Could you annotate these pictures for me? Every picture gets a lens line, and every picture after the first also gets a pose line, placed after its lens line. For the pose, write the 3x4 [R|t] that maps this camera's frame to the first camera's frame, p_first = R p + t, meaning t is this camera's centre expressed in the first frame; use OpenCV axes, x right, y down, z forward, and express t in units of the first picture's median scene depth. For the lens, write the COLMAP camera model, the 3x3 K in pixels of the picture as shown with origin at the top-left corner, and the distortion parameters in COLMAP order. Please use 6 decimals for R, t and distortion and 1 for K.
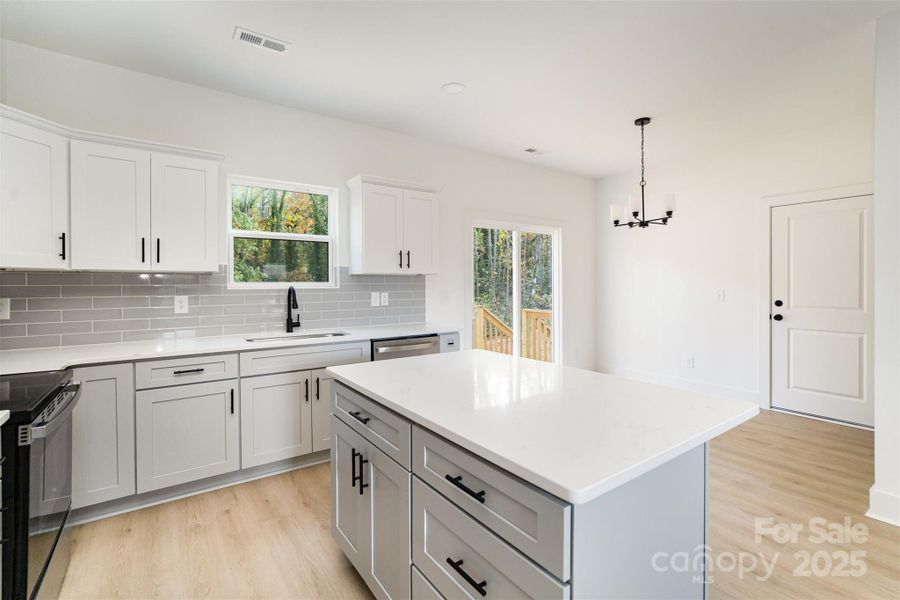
lens RADIAL K [[384.0, 0, 427.4], [0, 384.0, 284.2], [0, 0, 1]] dist [-0.000424, -0.000044]
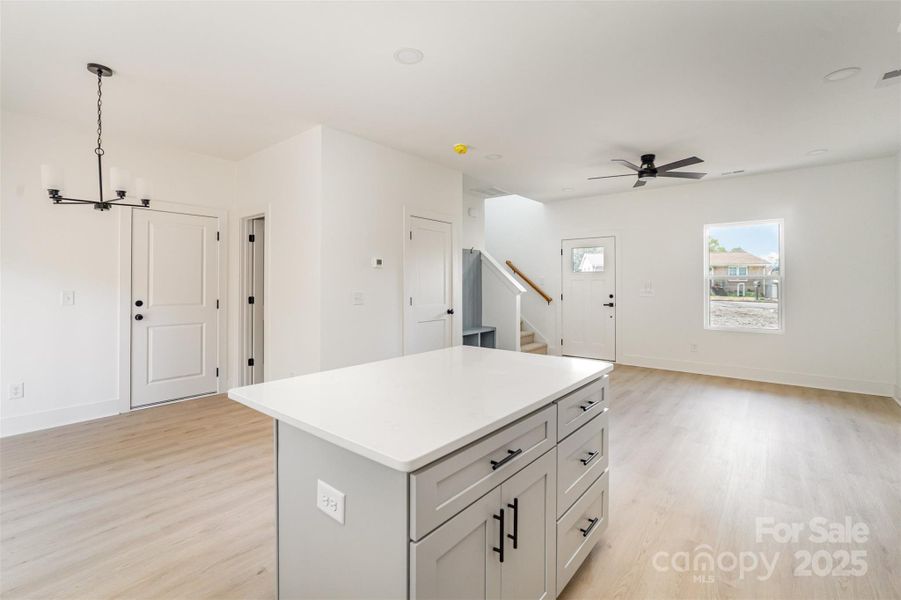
lens RADIAL K [[414.5, 0, 442.1], [0, 414.5, 281.5], [0, 0, 1]] dist [-0.012149, 0.001059]
pose [[-0.257931, 0.005454, 0.966148, -0.377546], [0.003756, 0.999982, -0.004642, -0.000900], [-0.966156, 0.002432, -0.257947, 0.534955]]
